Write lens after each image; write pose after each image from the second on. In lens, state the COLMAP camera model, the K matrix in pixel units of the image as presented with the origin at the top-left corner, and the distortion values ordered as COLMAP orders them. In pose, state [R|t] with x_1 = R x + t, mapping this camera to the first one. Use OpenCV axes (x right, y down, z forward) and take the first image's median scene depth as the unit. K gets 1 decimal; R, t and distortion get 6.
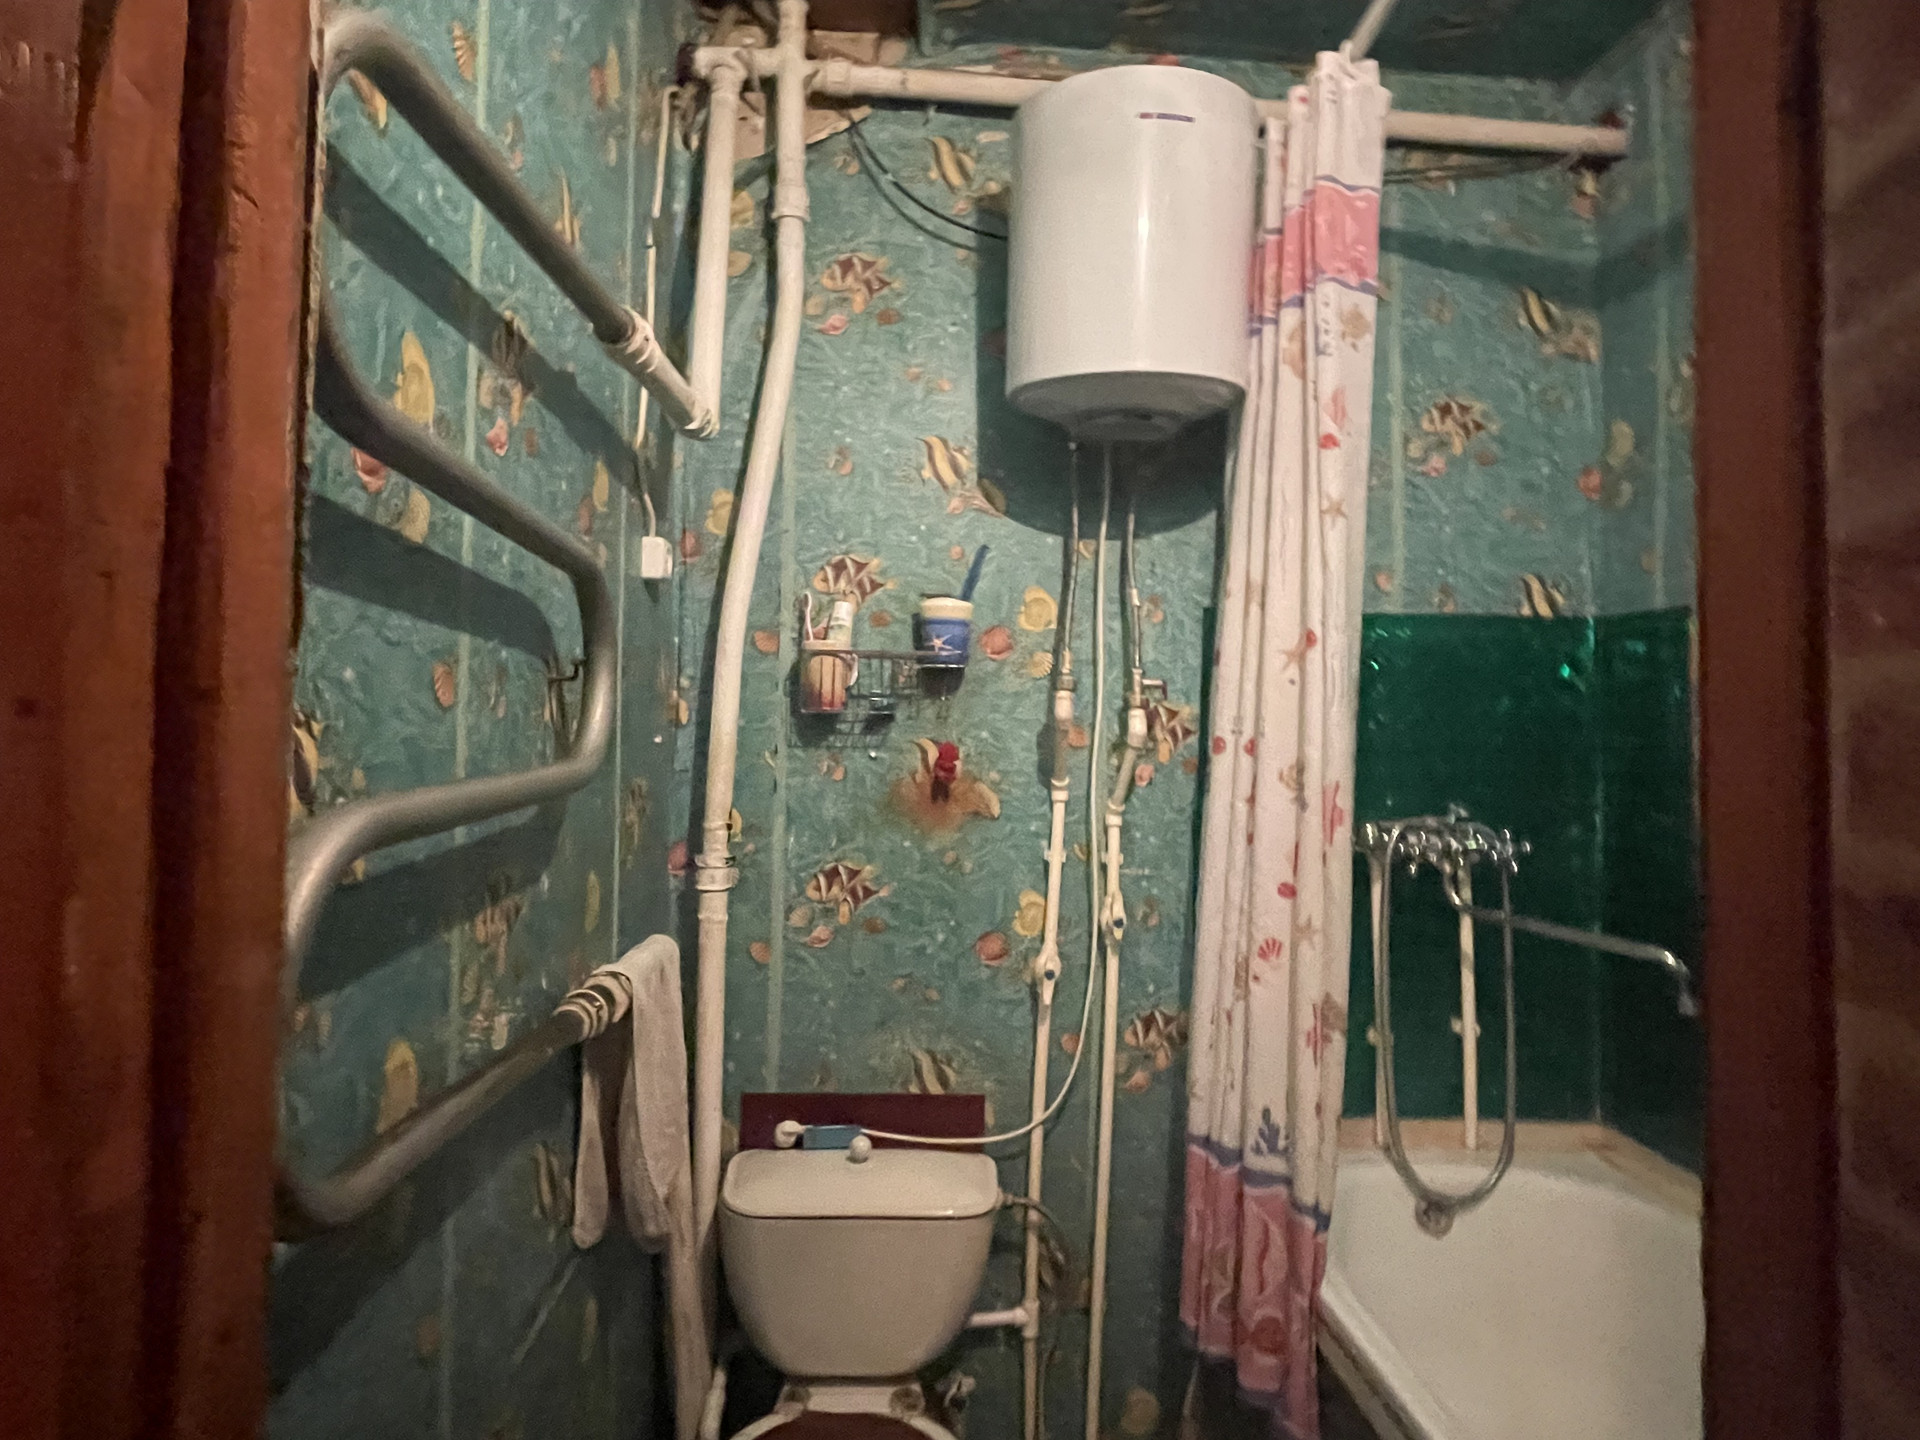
lens RADIAL K [[1071.3, 0, 955.4], [0, 1071.3, 719.7], [0, 0, 1]] dist [-0.002677, 0.002867]
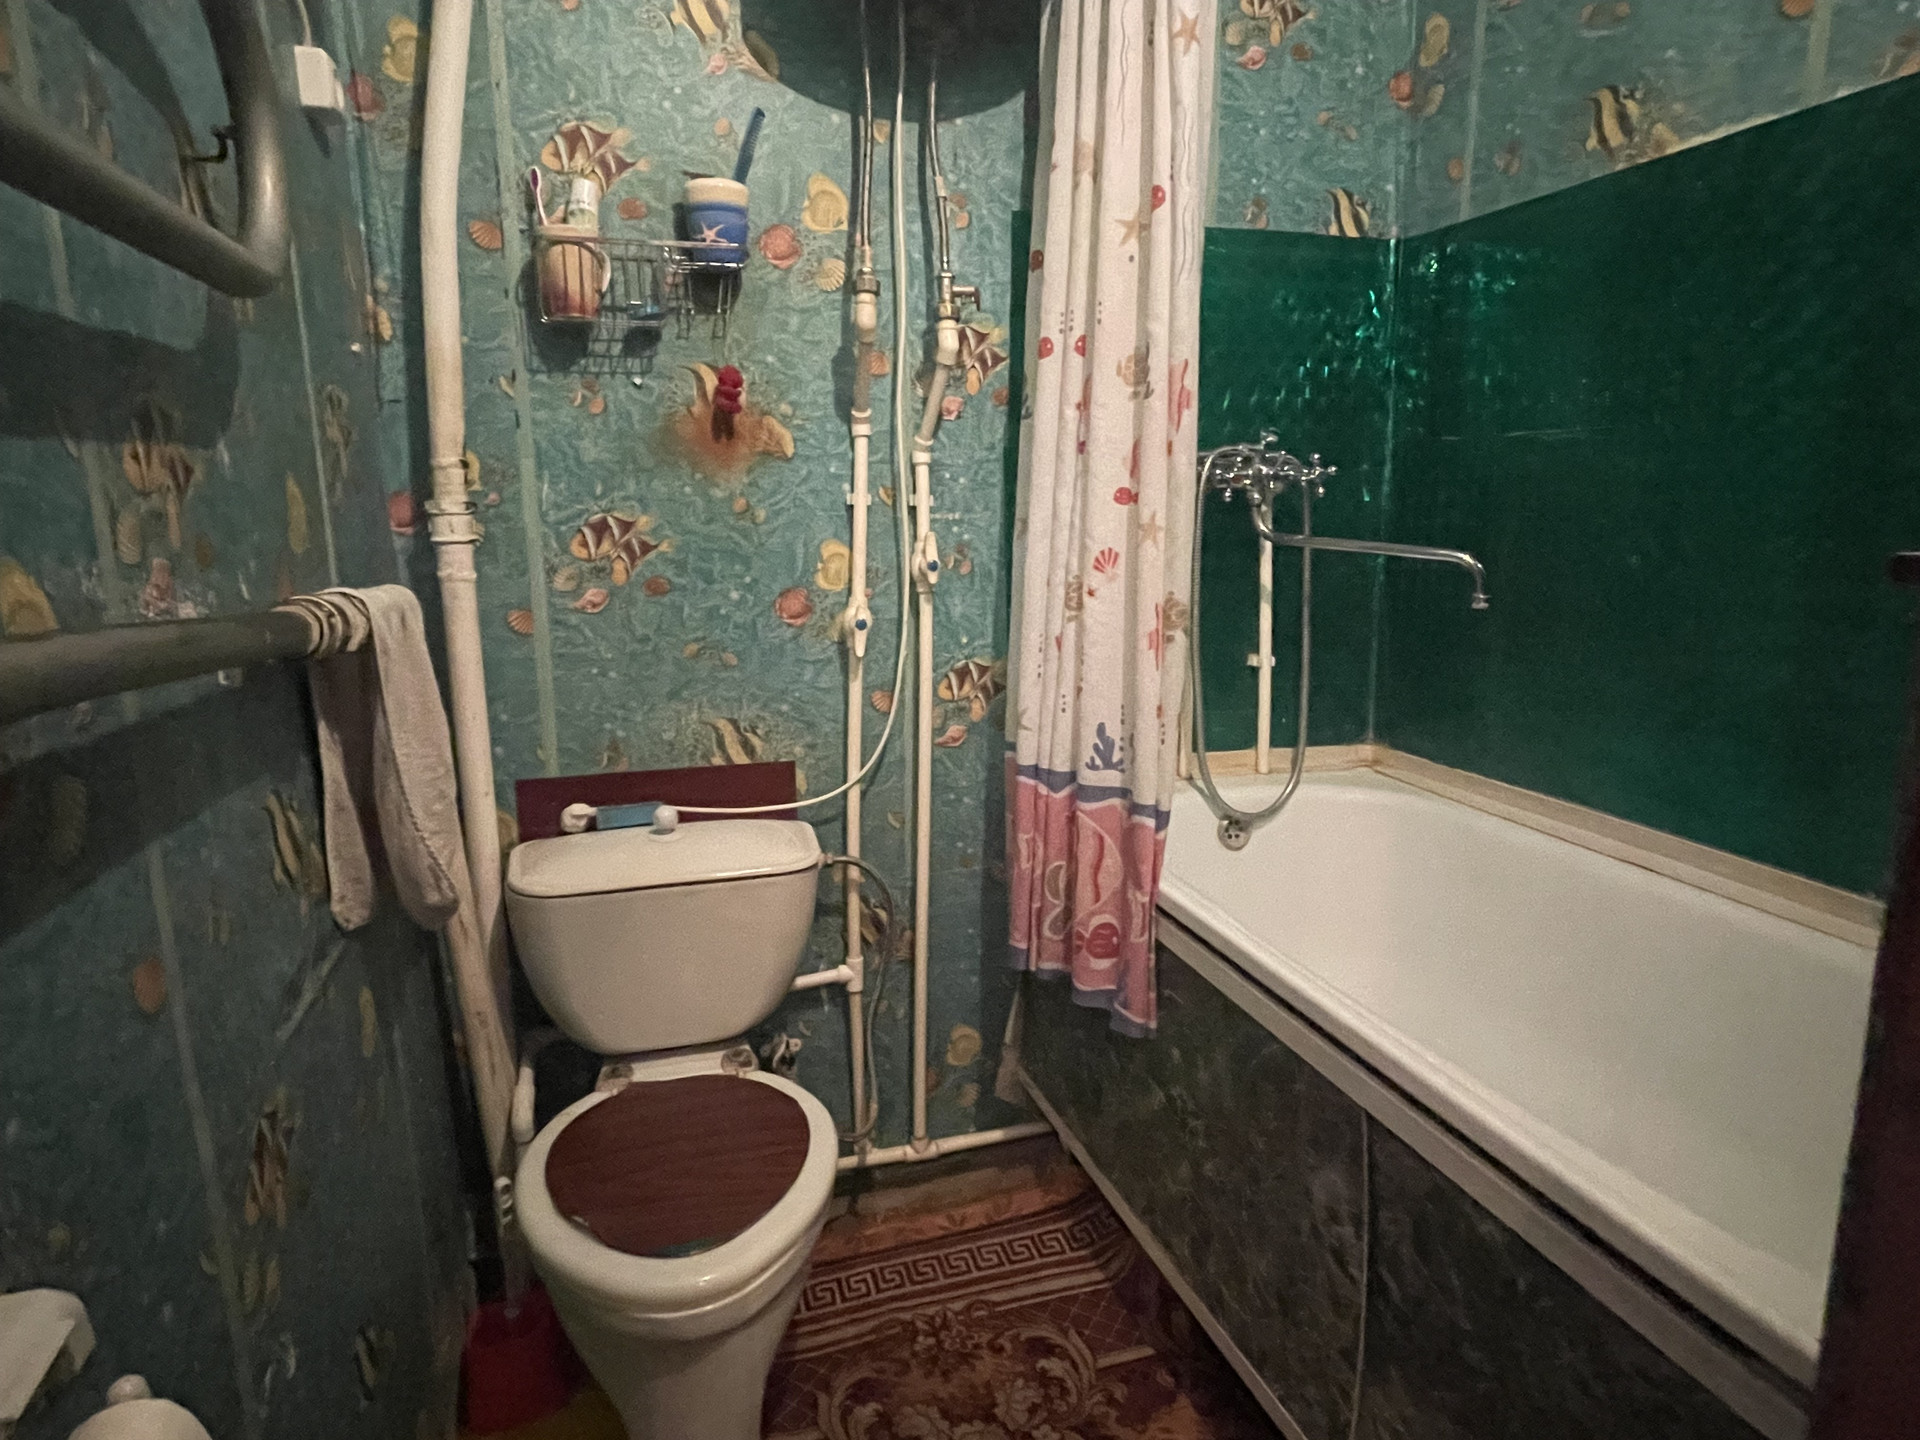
lens RADIAL K [[1071.3, 0, 959.6], [0, 1071.3, 716.5], [0, 0, 1]] dist [-0.002677, 0.002867]
pose [[0.969357, -0.071805, 0.234929, -0.050558], [0.020511, 0.976645, 0.213876, 0.118514], [-0.244800, -0.202504, 0.948191, 0.091245]]
